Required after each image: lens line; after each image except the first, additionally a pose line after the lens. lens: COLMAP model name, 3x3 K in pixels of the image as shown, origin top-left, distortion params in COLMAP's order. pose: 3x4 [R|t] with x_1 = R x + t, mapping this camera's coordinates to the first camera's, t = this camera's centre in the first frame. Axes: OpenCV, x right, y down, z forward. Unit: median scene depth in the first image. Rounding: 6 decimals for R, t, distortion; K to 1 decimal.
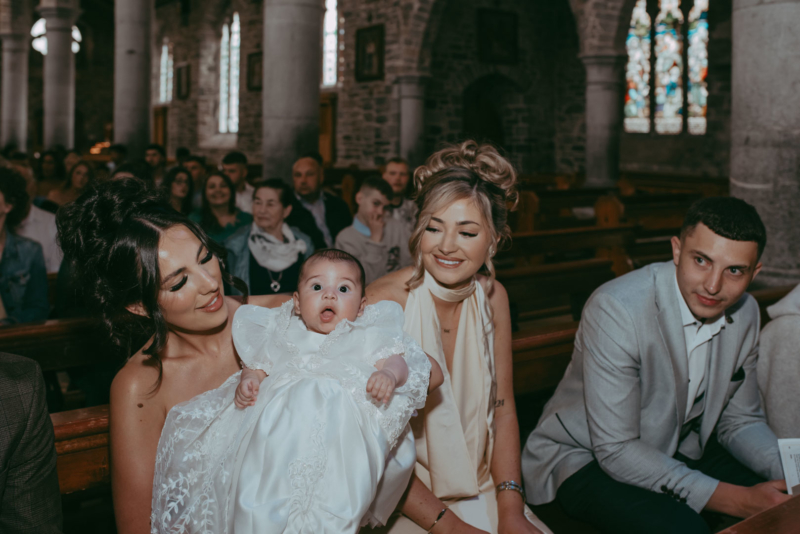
lens RADIAL K [[802.9, 0, 372.3], [0, 802.9, 118.5], [0, 0, 1]] dist [-0.015784, 0.001547]
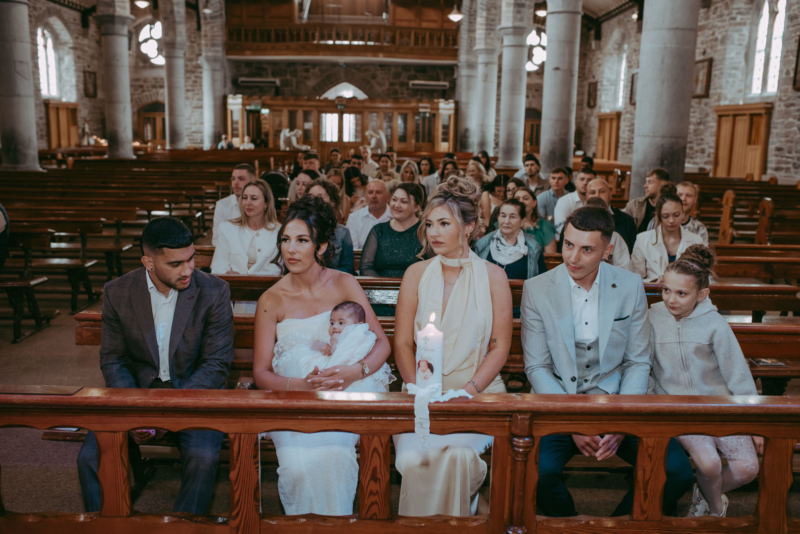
lens RADIAL K [[774.2, 0, 403.2], [0, 774.2, 266.5], [0, 0, 1]] dist [-0.051841, 0.093431]
pose [[0.844376, 0.107263, -0.524903, 0.091893], [-0.005455, 0.981424, 0.191776, -0.013483], [0.535723, -0.159068, 0.829276, -0.047270]]
